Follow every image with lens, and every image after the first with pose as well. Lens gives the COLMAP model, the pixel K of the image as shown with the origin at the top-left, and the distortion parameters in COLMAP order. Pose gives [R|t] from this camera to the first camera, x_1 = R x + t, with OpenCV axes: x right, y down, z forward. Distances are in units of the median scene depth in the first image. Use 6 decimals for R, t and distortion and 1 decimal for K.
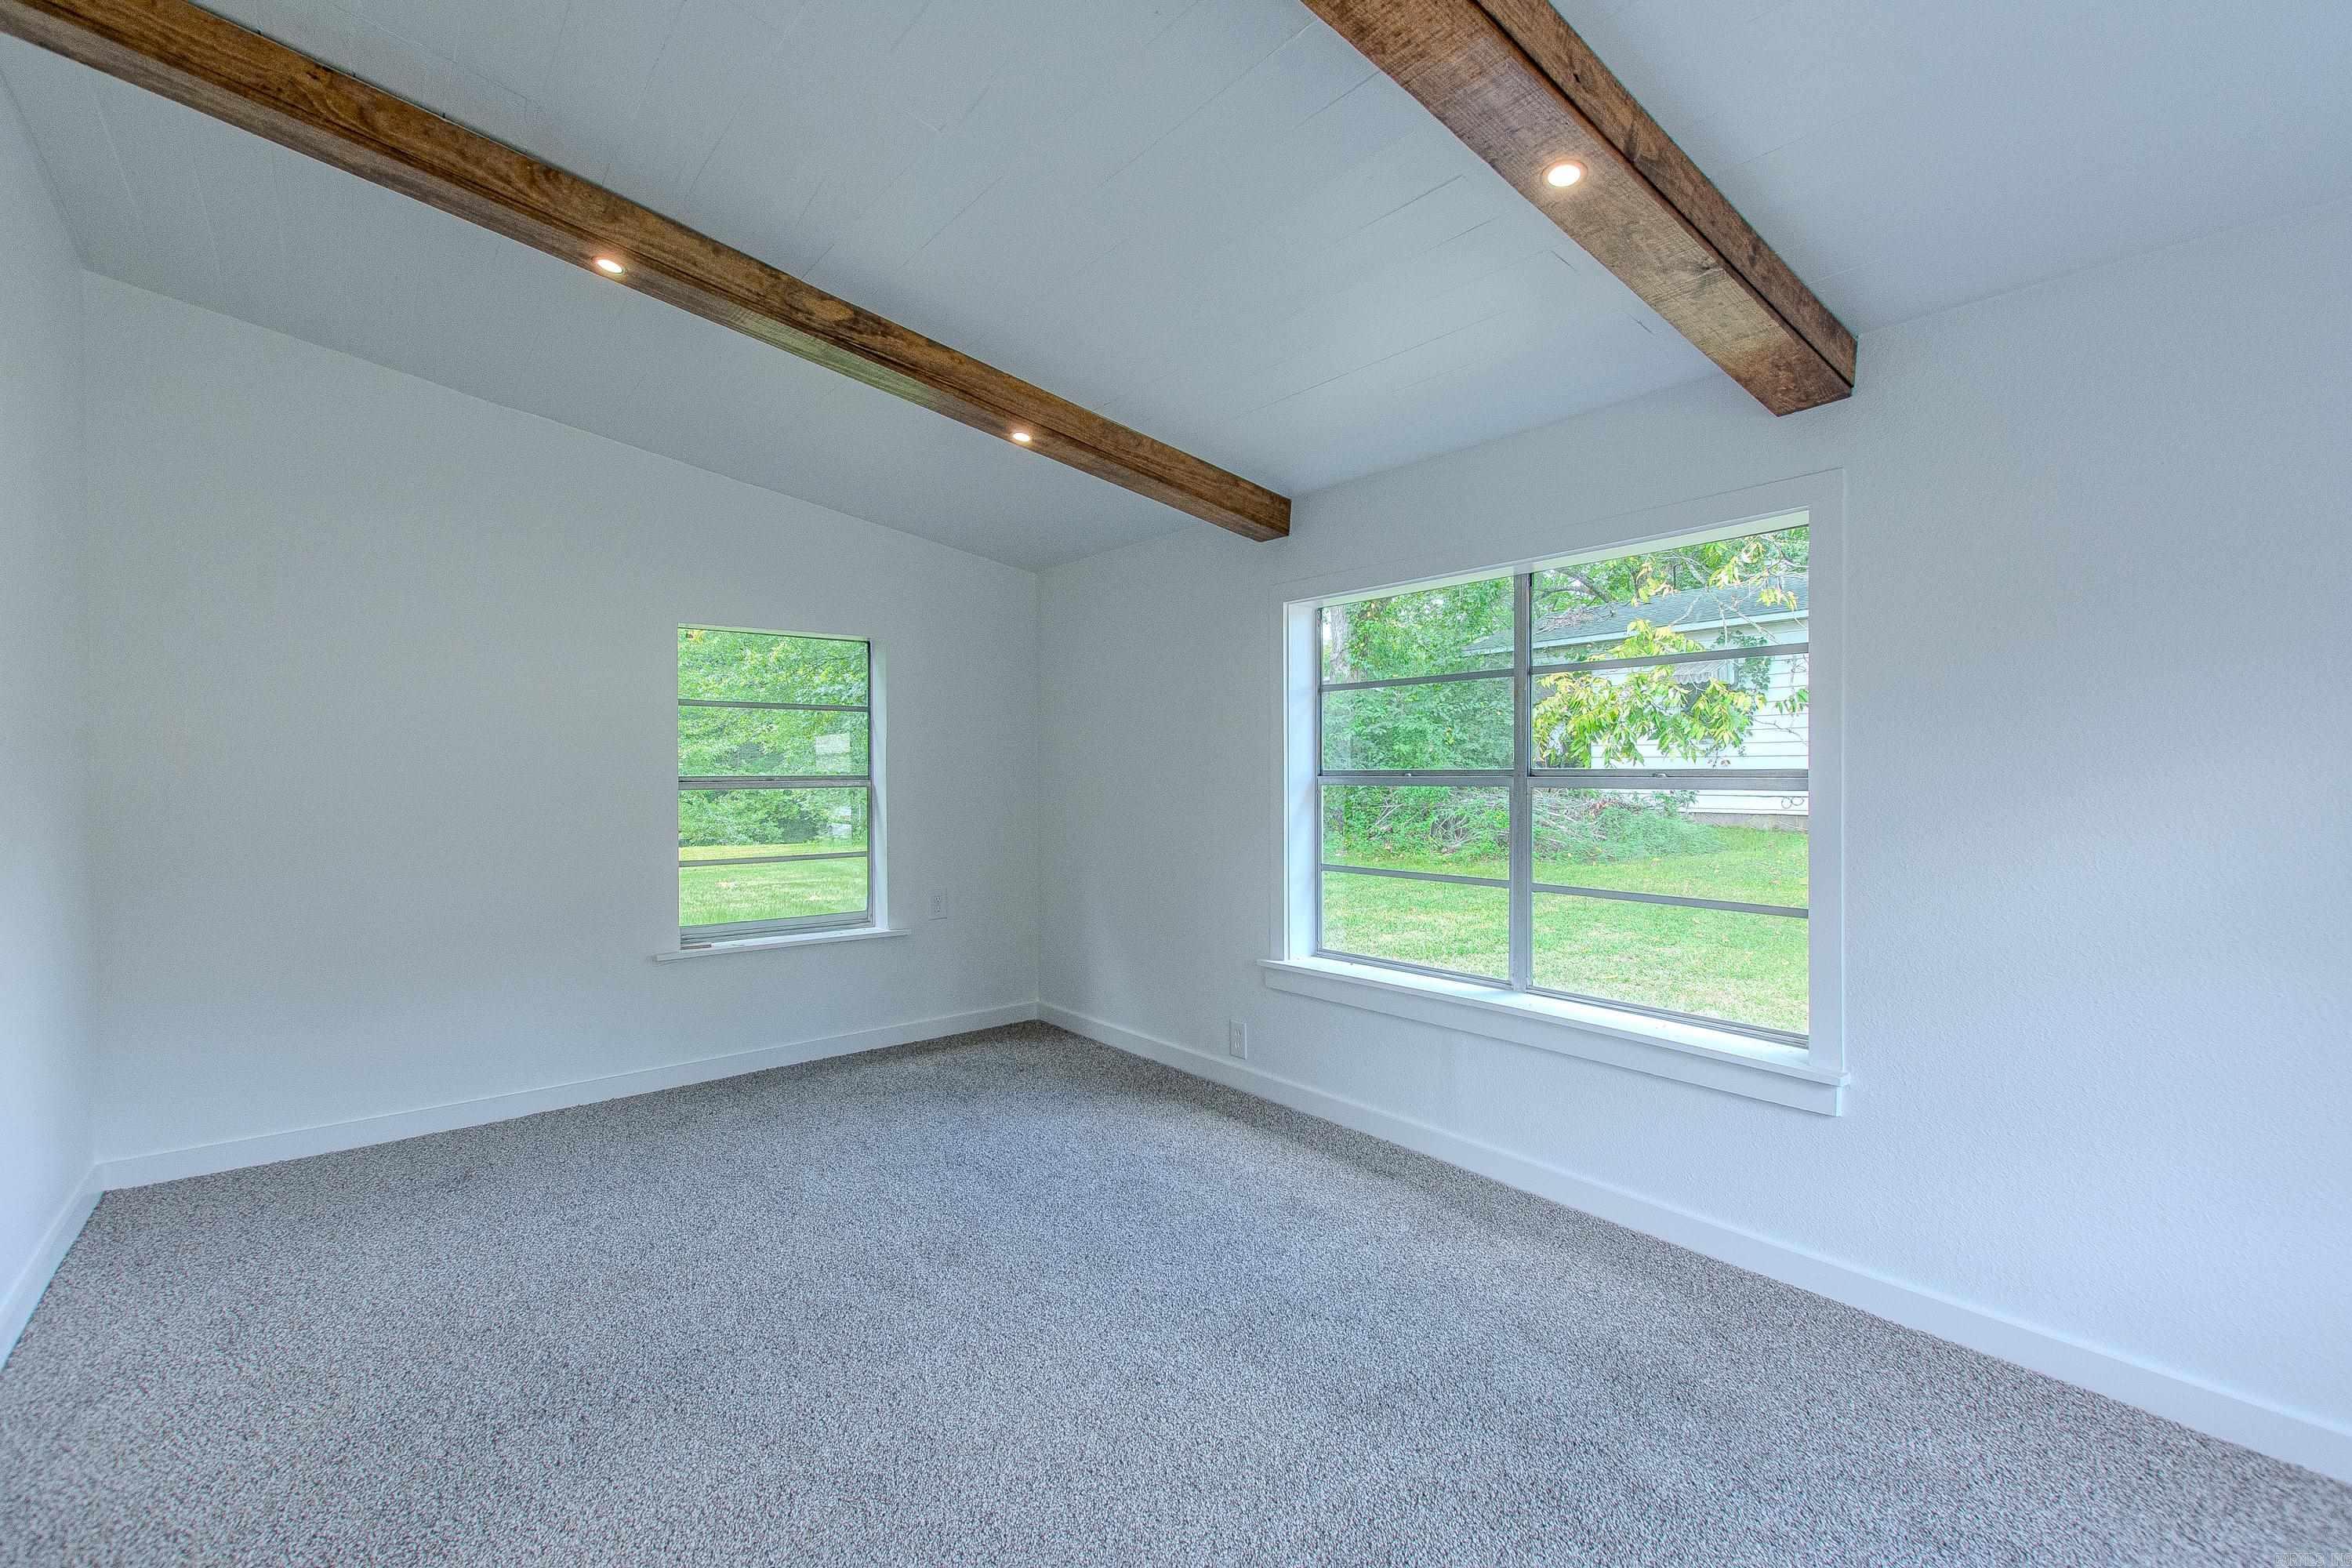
lens RADIAL K [[1037.6, 0, 1176.0], [0, 1037.6, 784.0], [0, 0, 1]] dist [-0.001098, -0.001131]
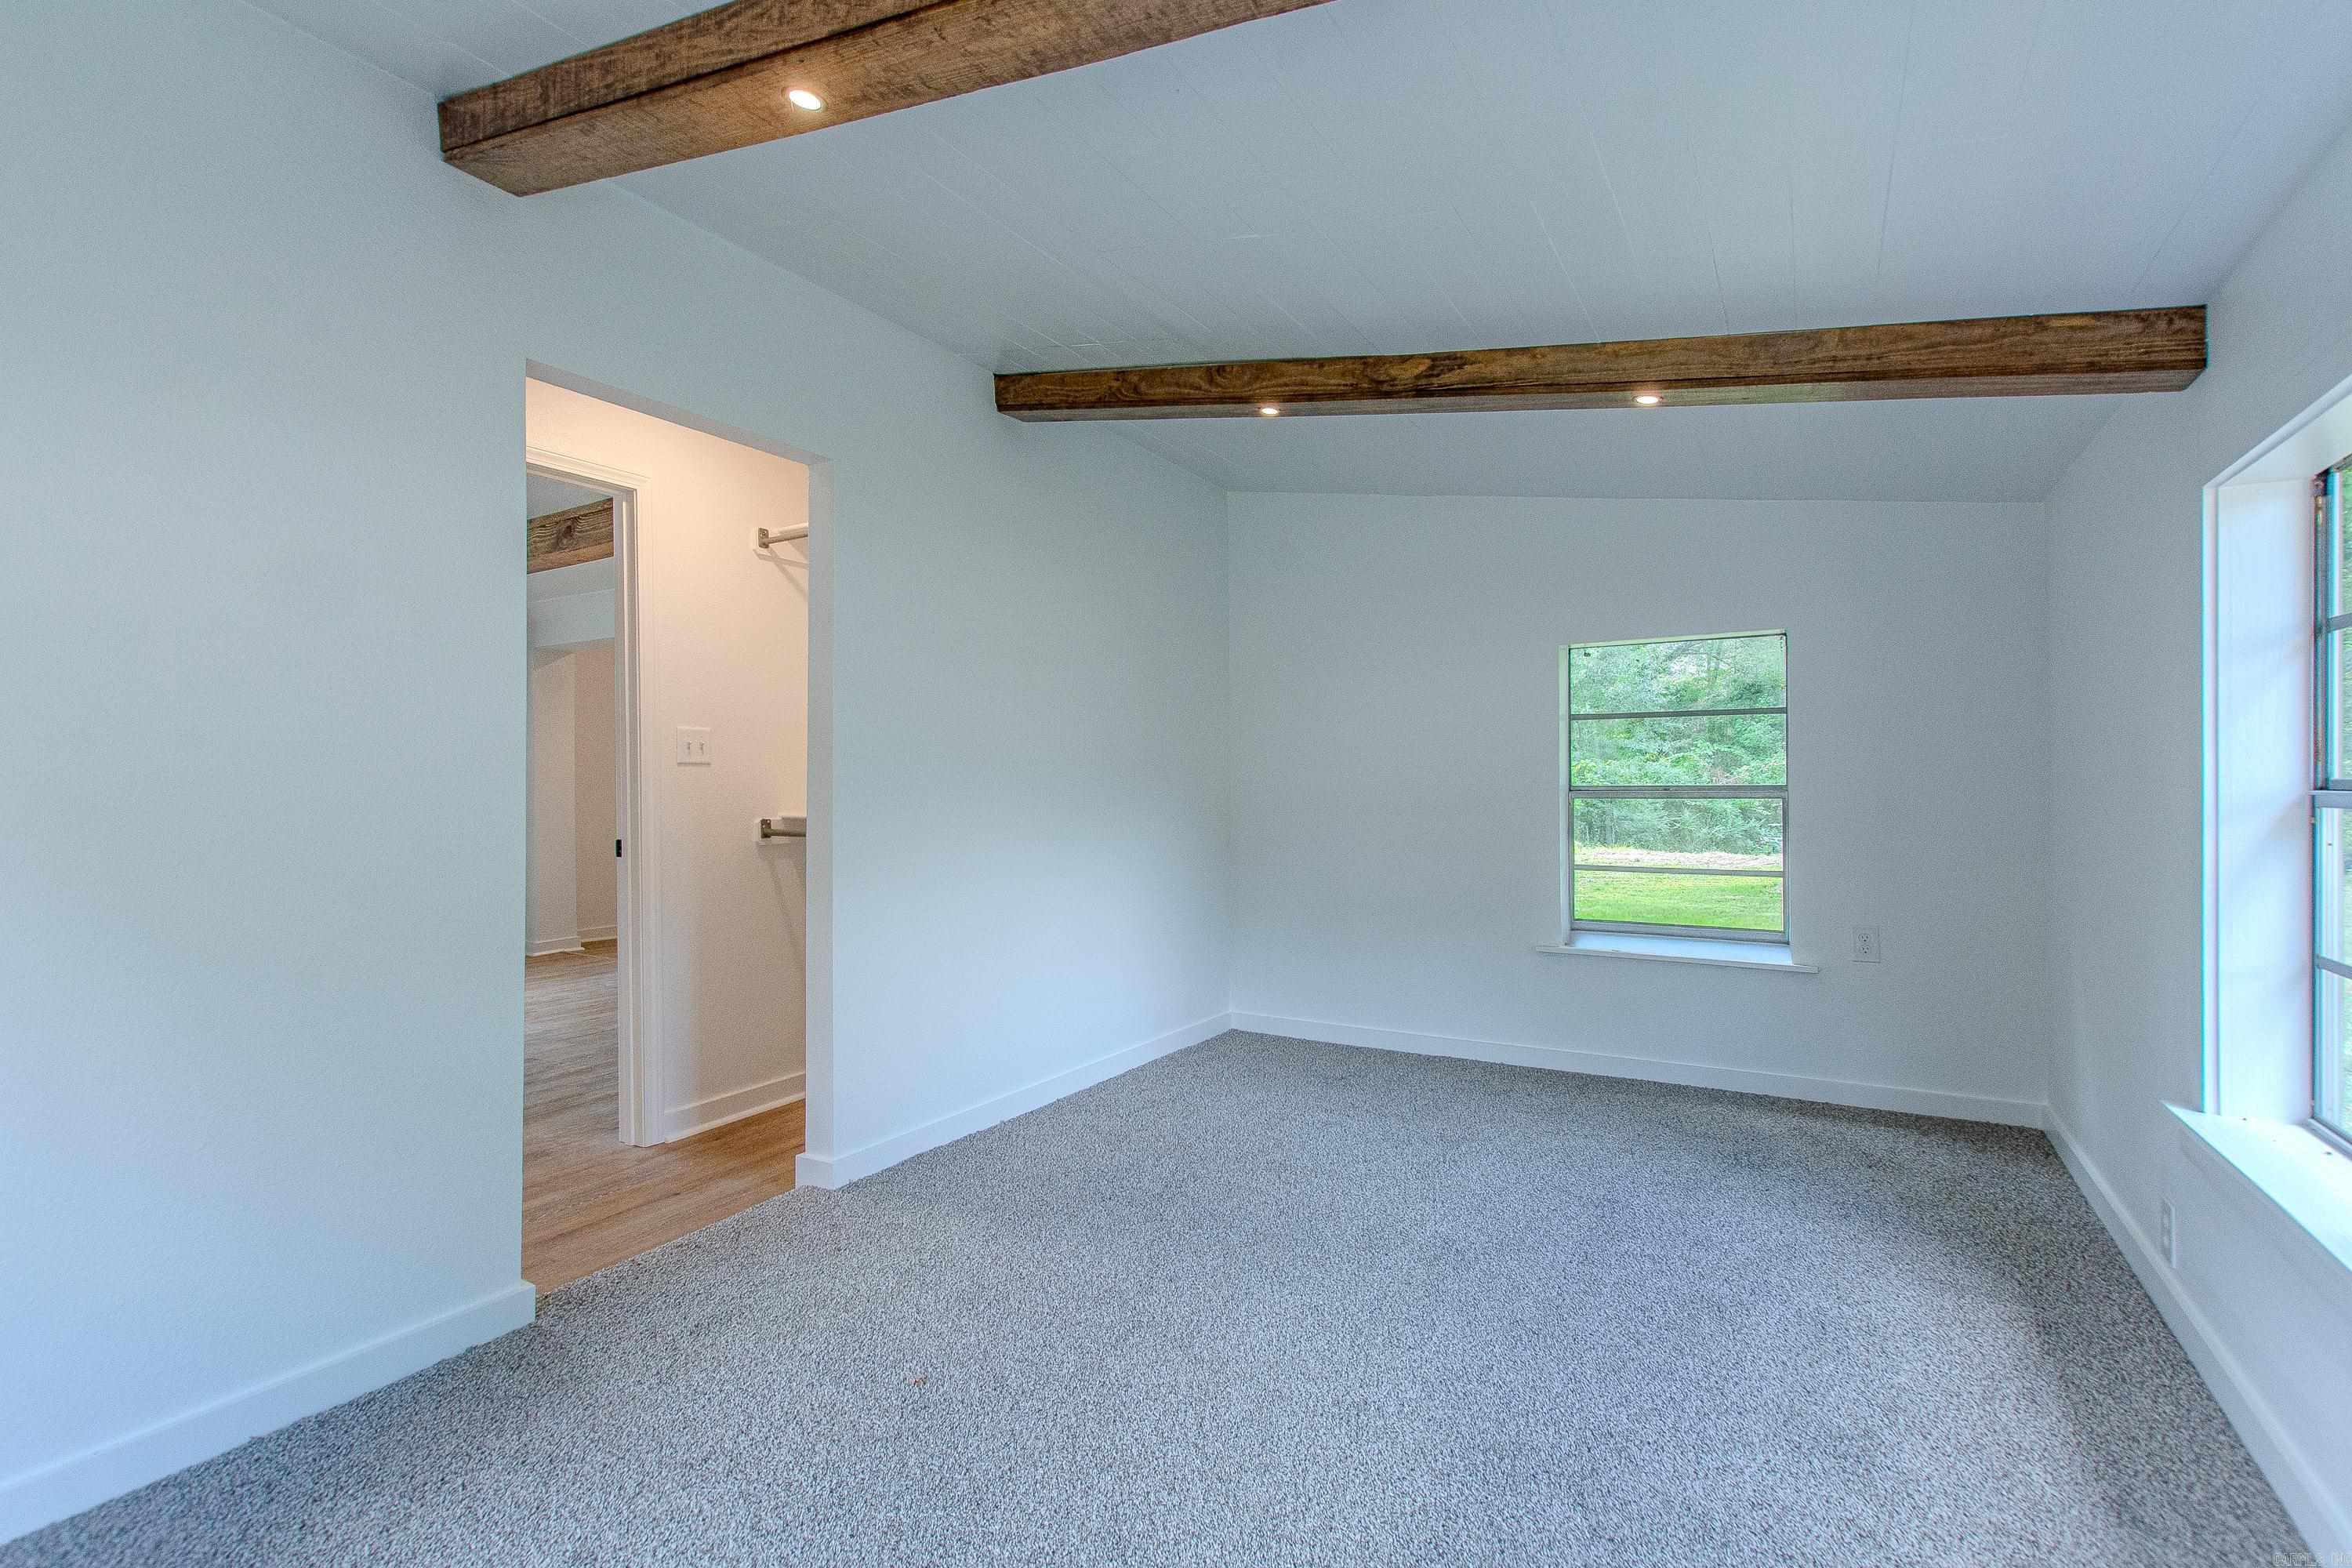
lens RADIAL K [[1031.5, 0, 1176.0], [0, 1031.5, 784.0], [0, 0, 1]] dist [-0.003283, -0.001234]
pose [[0.344484, 0.001263, -0.938791, 0.538404], [-0.008550, 0.999962, -0.001792, -0.005790], [0.938753, 0.008644, 0.344482, 0.335732]]
